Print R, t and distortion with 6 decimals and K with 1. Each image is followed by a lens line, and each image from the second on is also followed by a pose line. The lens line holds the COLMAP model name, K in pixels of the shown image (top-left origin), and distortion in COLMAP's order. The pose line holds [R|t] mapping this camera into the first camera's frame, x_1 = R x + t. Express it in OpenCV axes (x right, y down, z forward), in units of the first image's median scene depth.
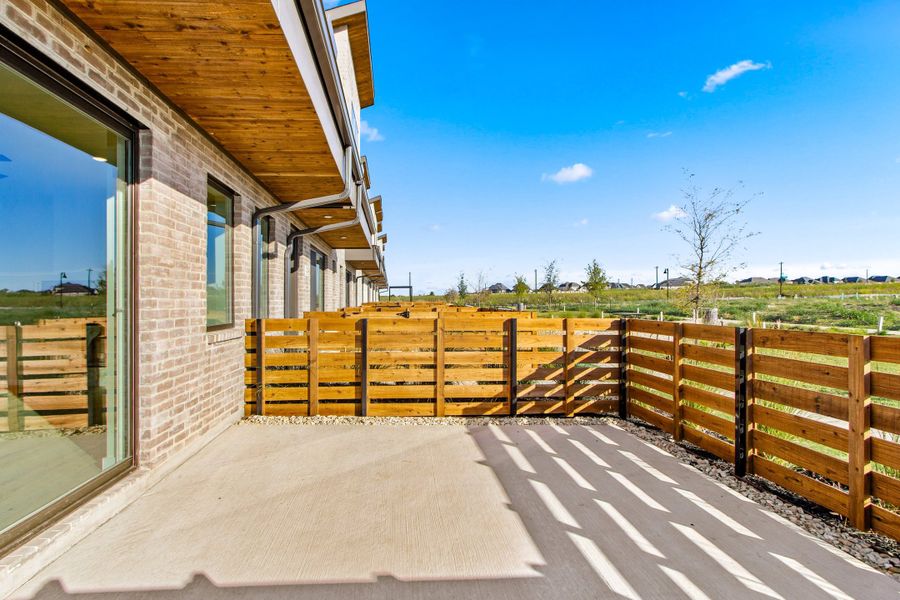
lens RADIAL K [[510.7, 0, 451.3], [0, 510.7, 300.1], [0, 0, 1]] dist [-0.006052, 0.001877]
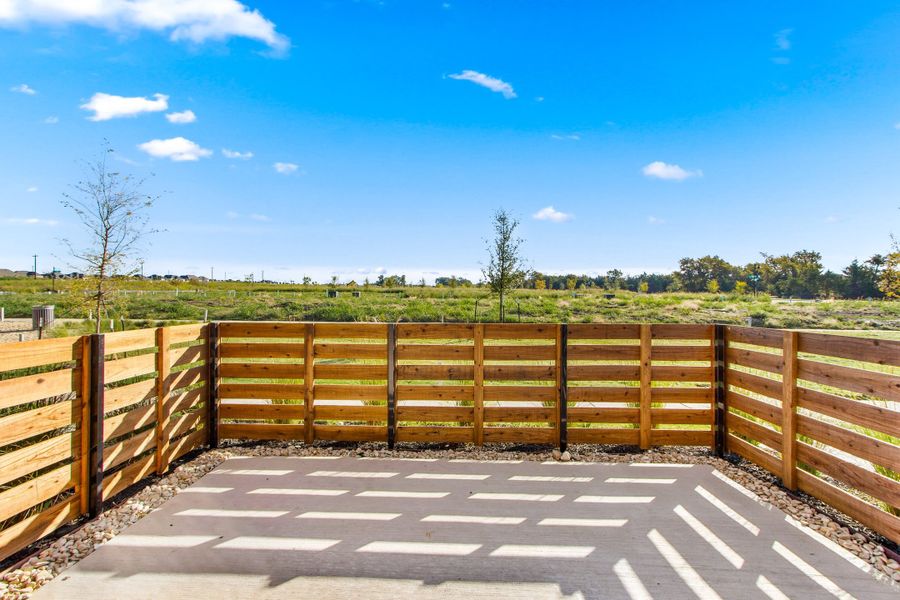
lens RADIAL K [[435.0, 0, 442.5], [0, 435.0, 290.5], [0, 0, 1]] dist [0.009647, 0.001198]
pose [[0.055106, 0.015633, 0.998358, -0.329696], [-0.008963, 0.999845, -0.015162, -0.008083], [-0.998440, -0.008113, 0.055237, 0.599619]]
